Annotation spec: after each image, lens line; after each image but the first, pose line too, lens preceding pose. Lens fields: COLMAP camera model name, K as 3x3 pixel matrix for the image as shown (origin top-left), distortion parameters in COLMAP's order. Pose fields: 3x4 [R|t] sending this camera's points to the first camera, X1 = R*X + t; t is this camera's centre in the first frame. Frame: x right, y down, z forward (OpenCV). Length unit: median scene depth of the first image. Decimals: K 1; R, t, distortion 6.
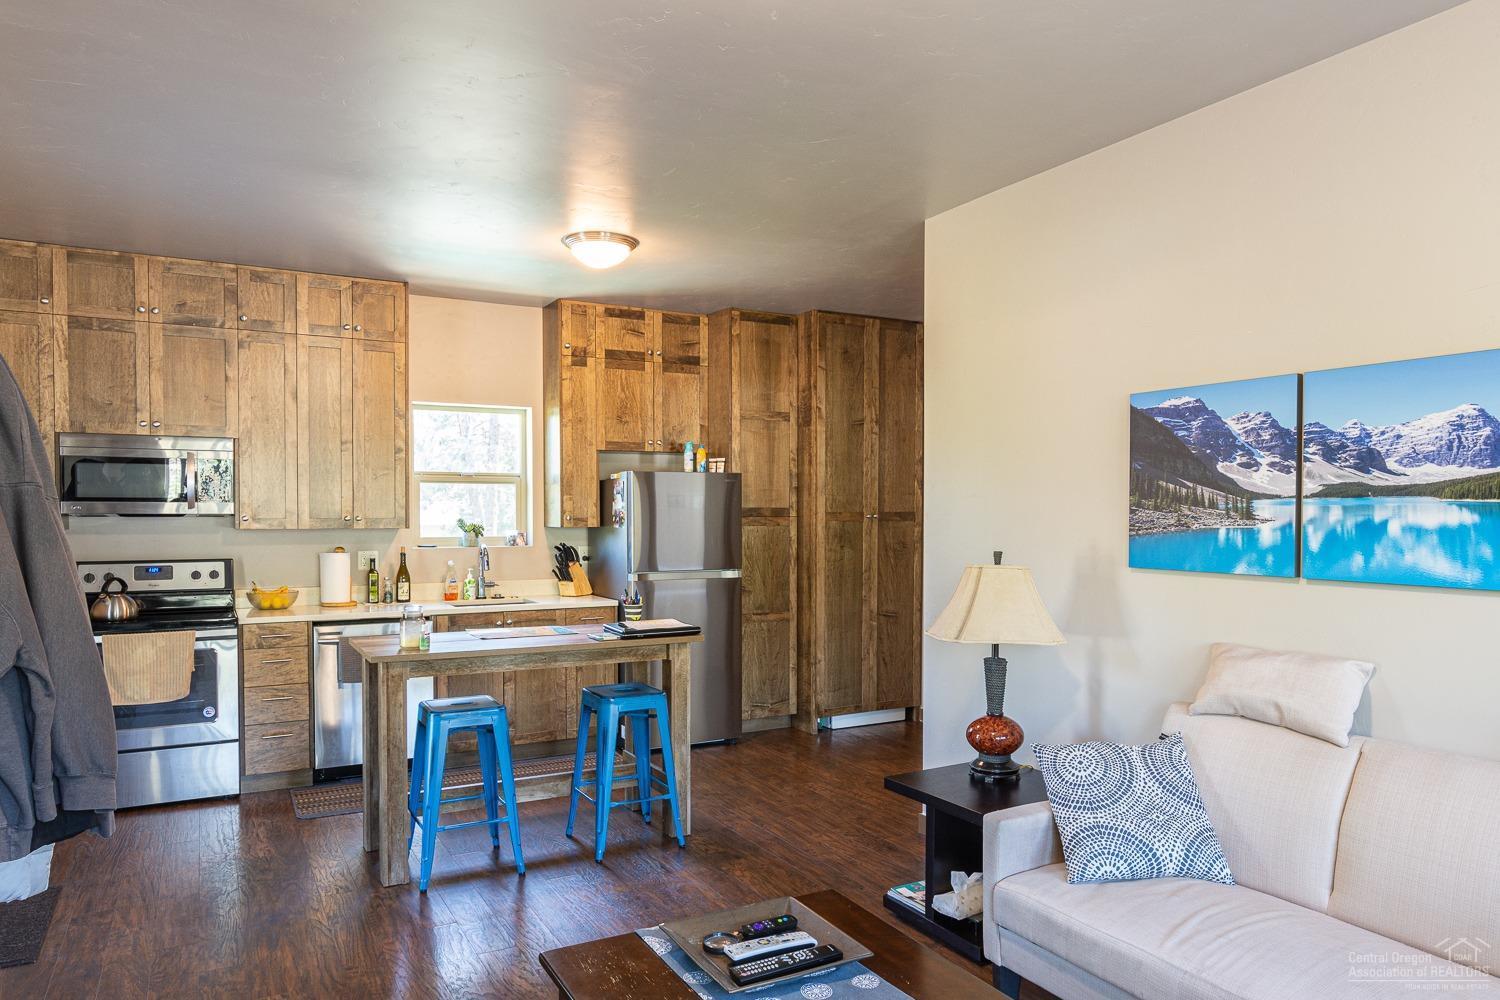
lens RADIAL K [[950.4, 0, 755.2], [0, 950.4, 544.7], [0, 0, 1]] dist [0.003982, 0.000785]
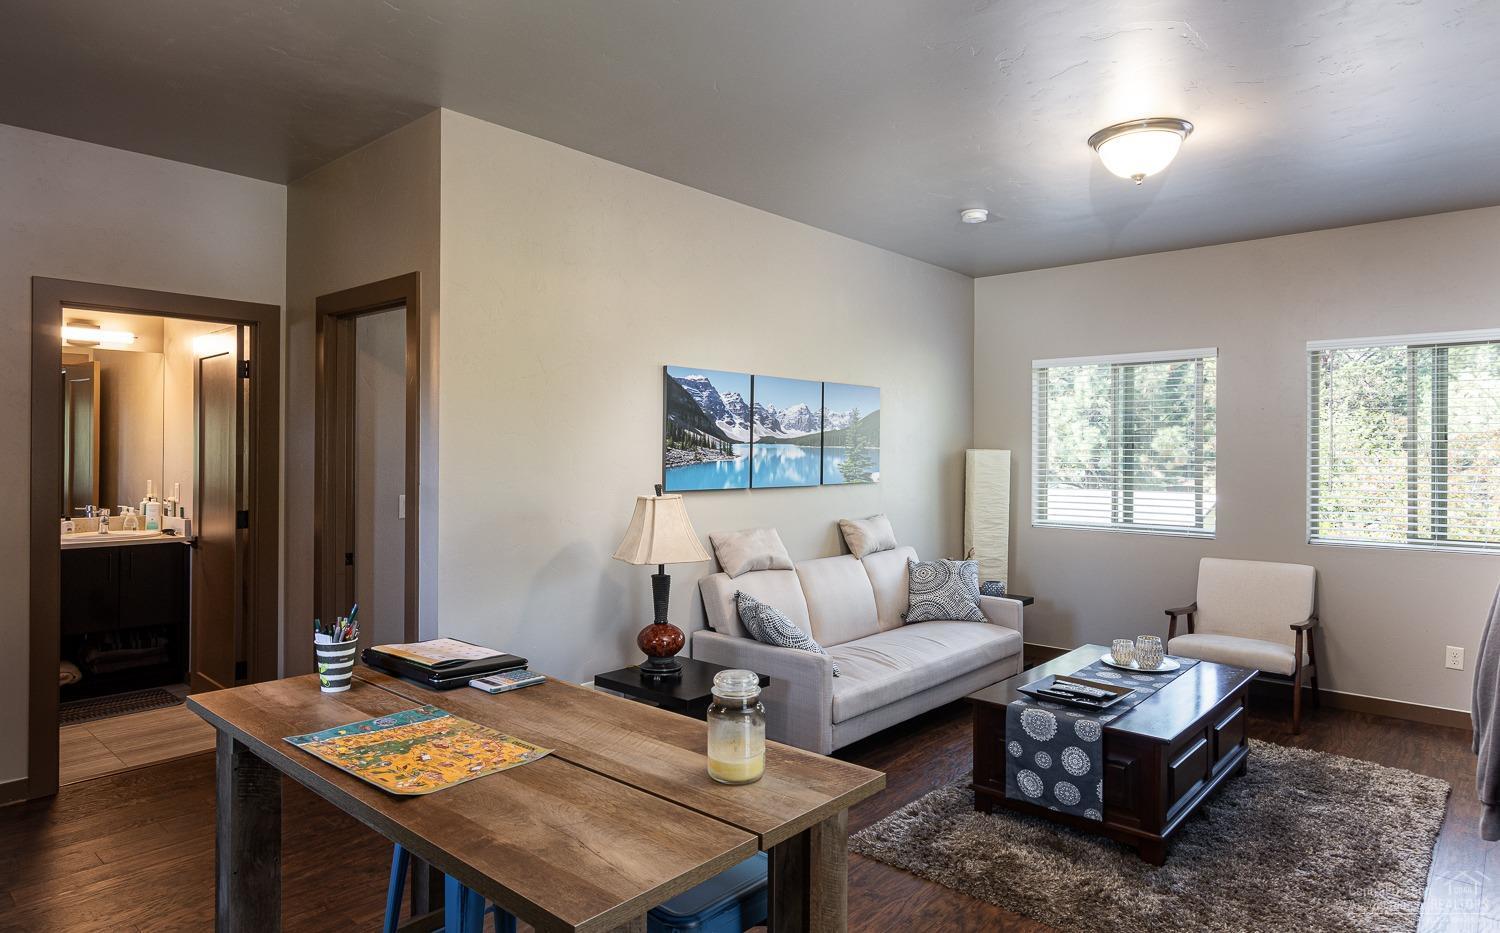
lens RADIAL K [[875.0, 0, 771.7], [0, 875.0, 440.4], [0, 0, 1]] dist [-0.000039, -0.000014]
pose [[-0.362899, 0.003271, 0.931823, -0.975338], [0.022365, 0.999736, 0.005200, -0.061842], [-0.931560, 0.022727, -0.362877, 1.544070]]
